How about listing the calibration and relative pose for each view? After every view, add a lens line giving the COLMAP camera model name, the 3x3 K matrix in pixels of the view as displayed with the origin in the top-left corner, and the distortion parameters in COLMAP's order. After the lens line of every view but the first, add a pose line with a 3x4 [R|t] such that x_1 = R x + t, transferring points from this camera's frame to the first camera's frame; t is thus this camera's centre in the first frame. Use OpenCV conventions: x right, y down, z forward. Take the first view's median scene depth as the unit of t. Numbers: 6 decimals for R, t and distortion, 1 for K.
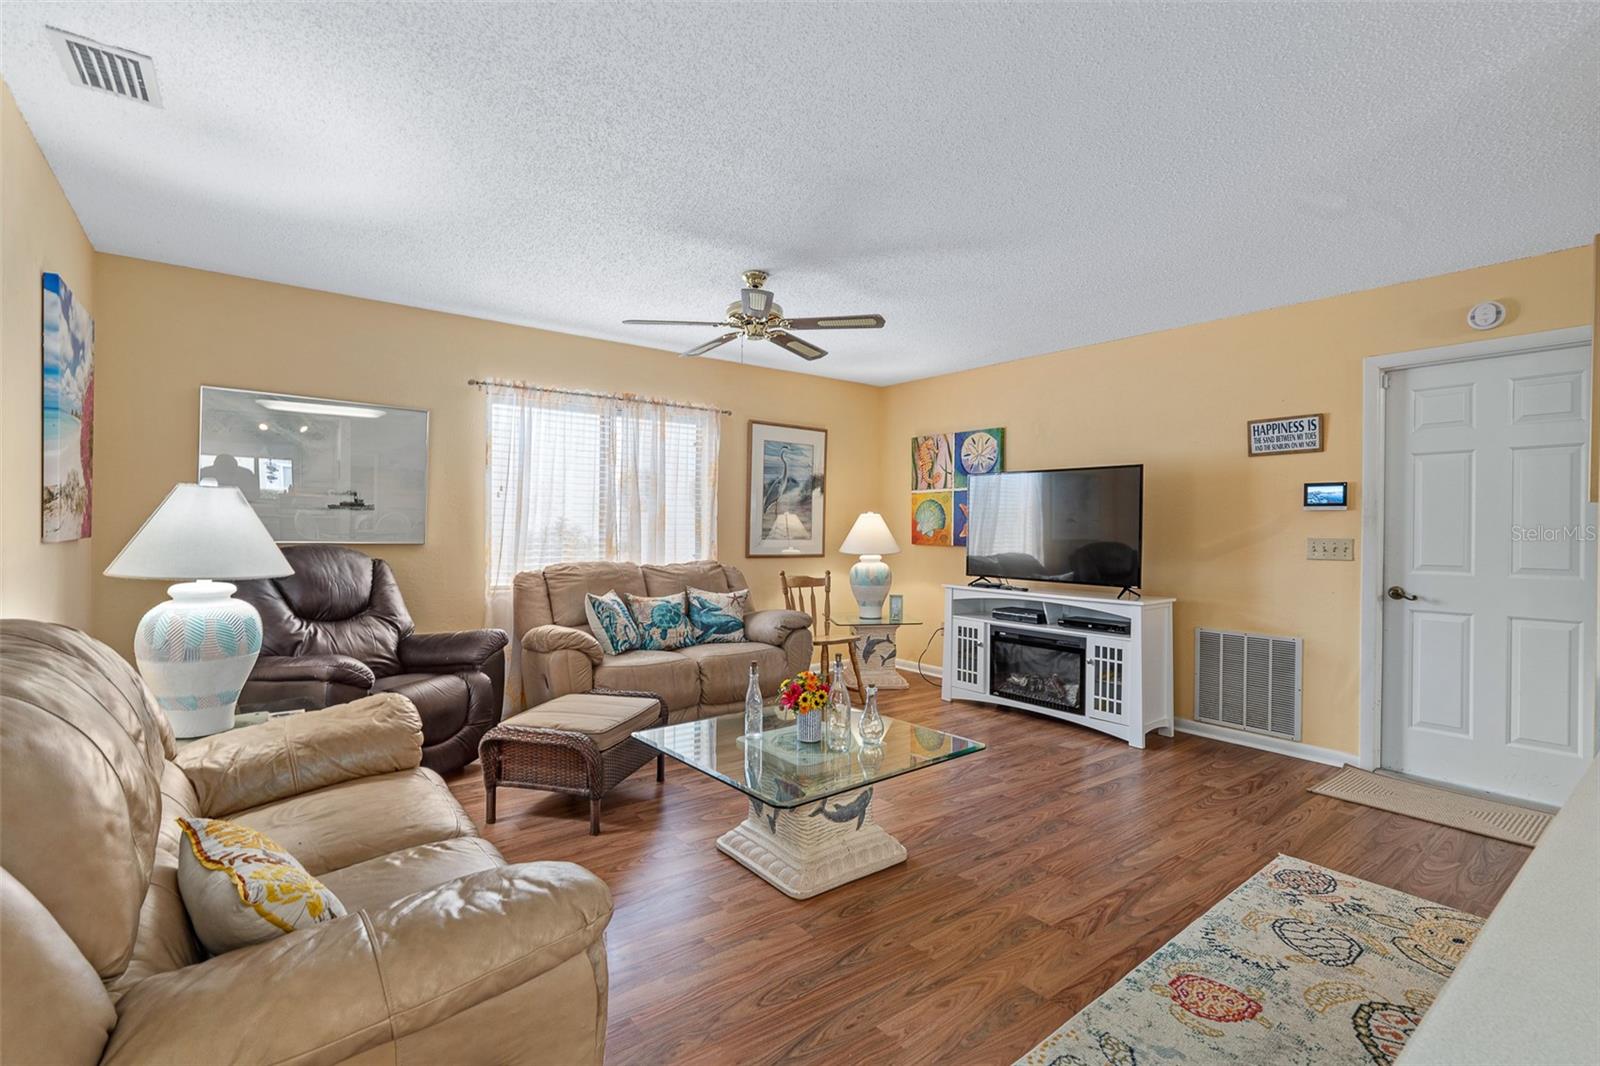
lens RADIAL K [[723.2, 0, 804.8], [0, 723.2, 530.7], [0, 0, 1]] dist [-0.009346, 0.001178]
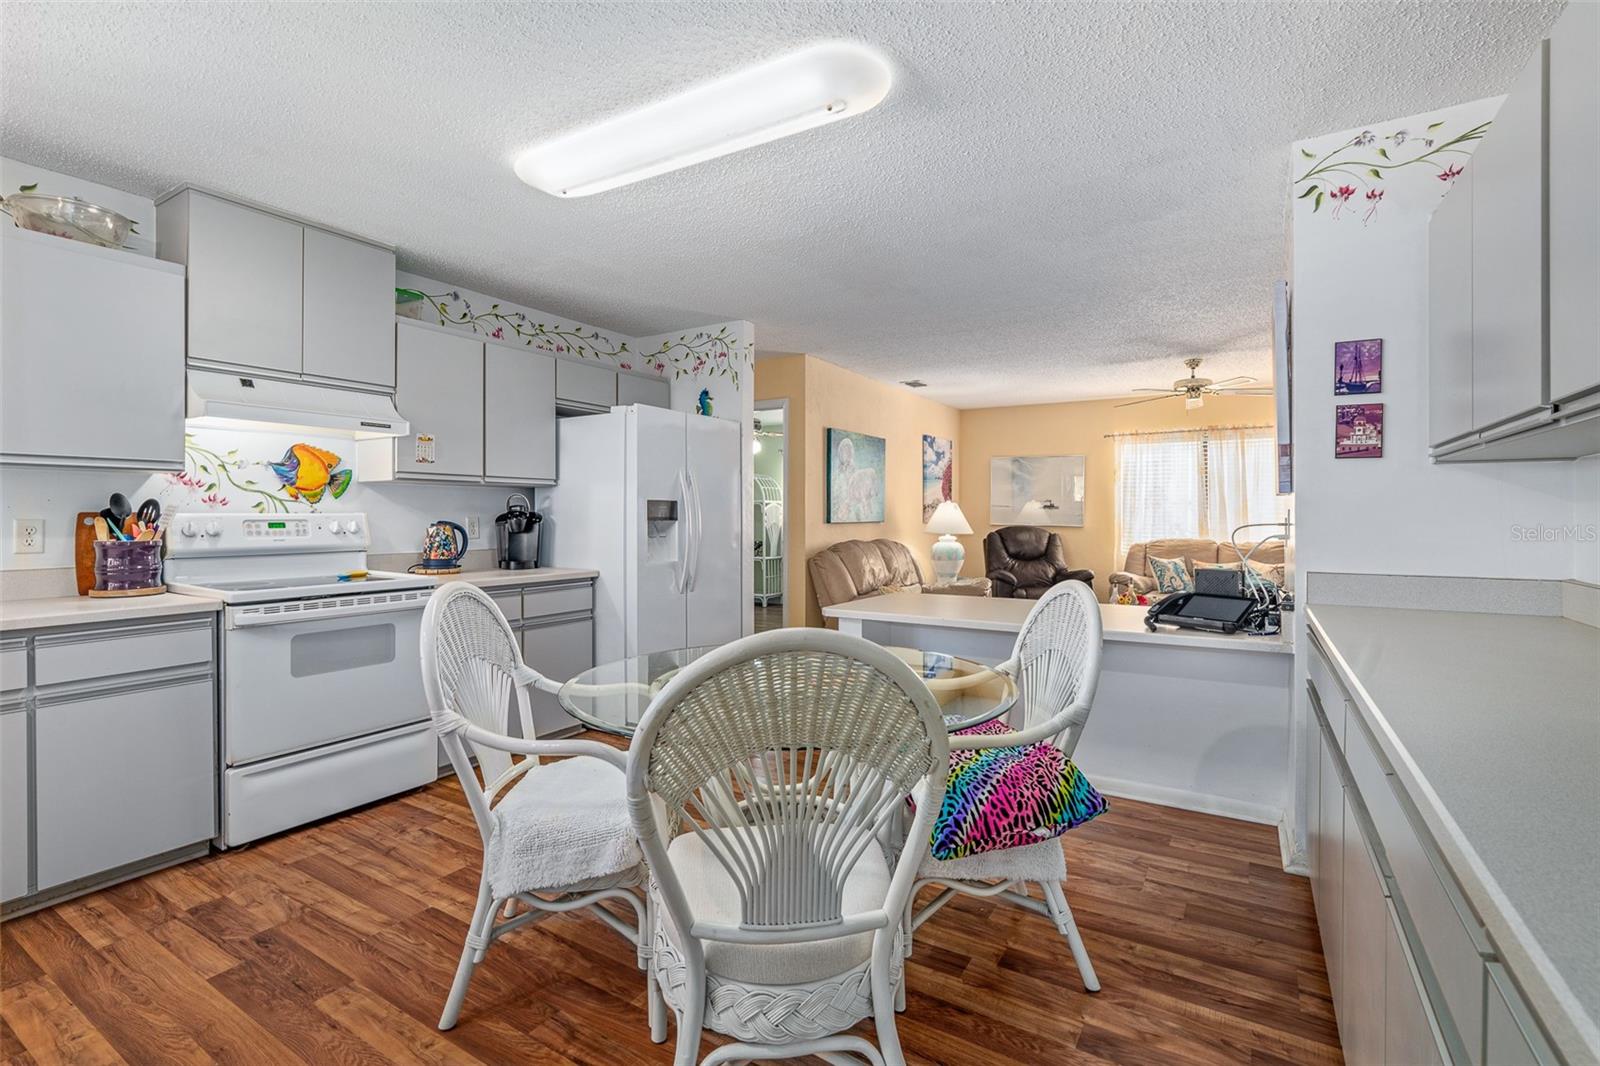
lens RADIAL K [[762.7, 0, 748.7], [0, 762.7, 523.8], [0, 0, 1]] dist [-0.034530, -0.000011]
pose [[0.288751, -0.002600, -0.957401, 1.213399], [-0.000949, 0.999995, -0.003002, 0.021121], [0.957404, 0.001776, 0.288747, -0.436533]]
